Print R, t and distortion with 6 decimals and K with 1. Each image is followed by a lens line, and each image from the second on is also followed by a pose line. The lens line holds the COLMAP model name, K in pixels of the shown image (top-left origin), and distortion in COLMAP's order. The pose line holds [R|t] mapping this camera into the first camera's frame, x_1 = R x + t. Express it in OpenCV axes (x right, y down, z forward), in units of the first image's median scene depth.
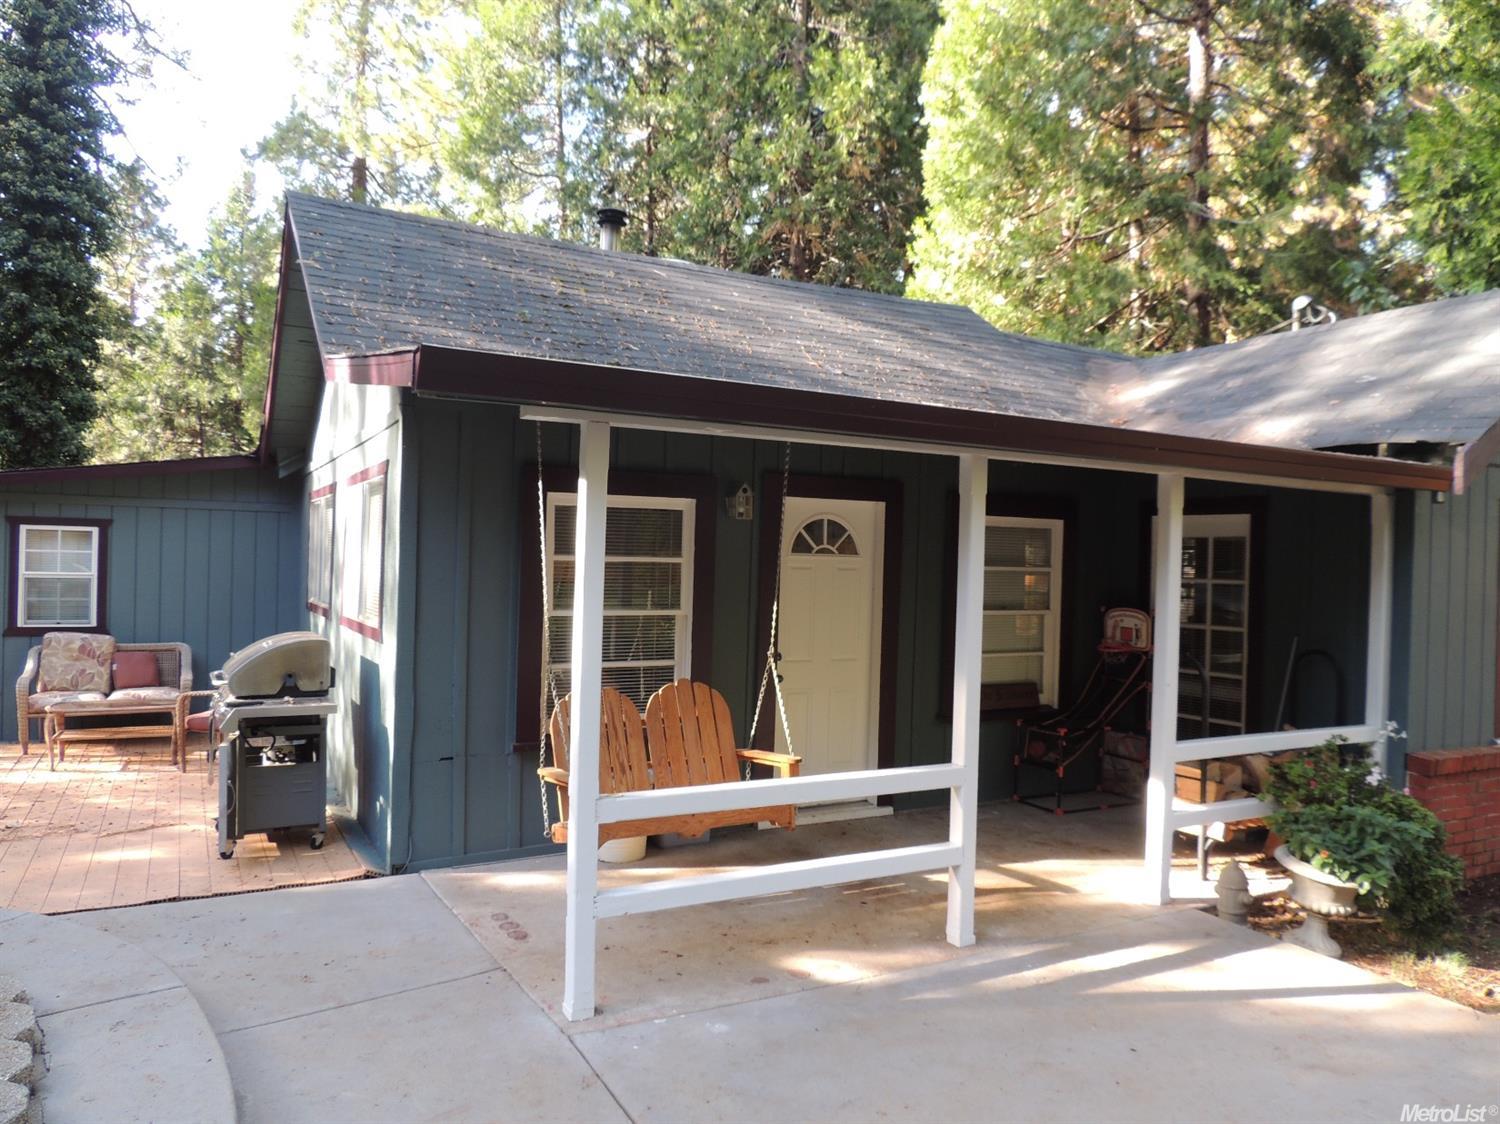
lens RADIAL K [[1076.4, 0, 750.2], [0, 1076.4, 568.5], [0, 0, 1]] dist [0.006315, 0.005778]
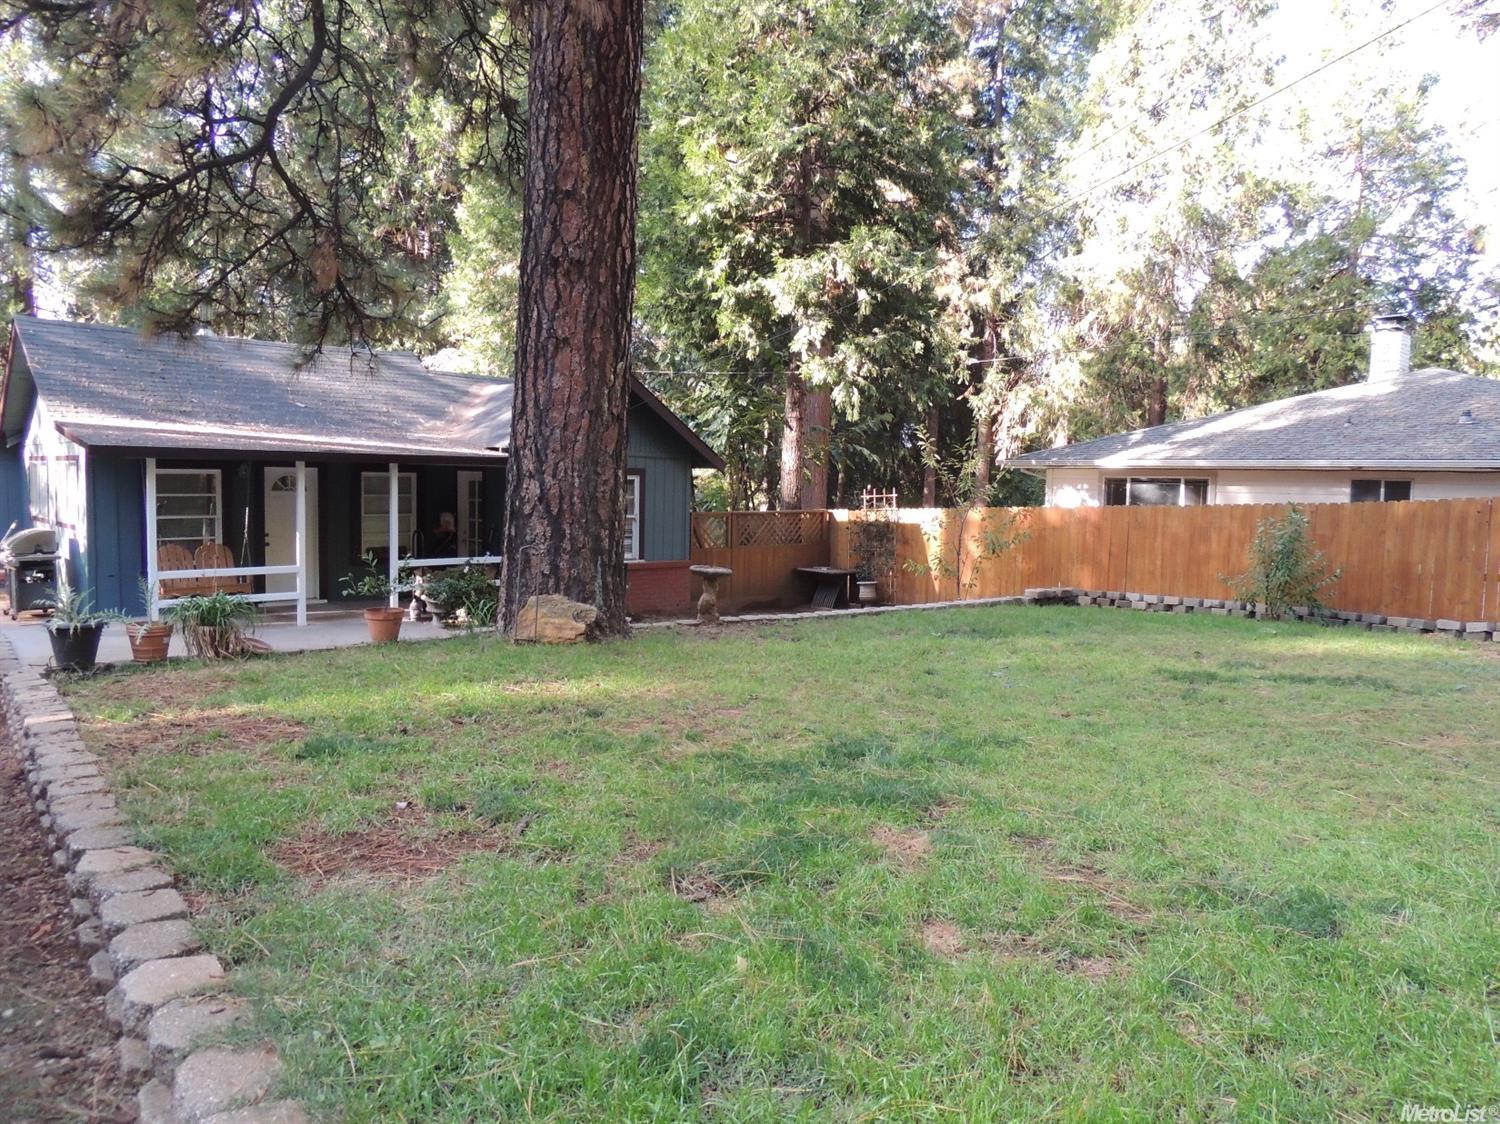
lens RADIAL K [[1076.4, 0, 749.7], [0, 1076.4, 559.8], [0, 0, 1]] dist [0.006315, 0.005778]
pose [[0.971044, -0.027095, 0.237359, 0.517736], [0.009004, 0.996993, 0.076971, -0.036849], [-0.238731, -0.072605, 0.968368, -1.642638]]
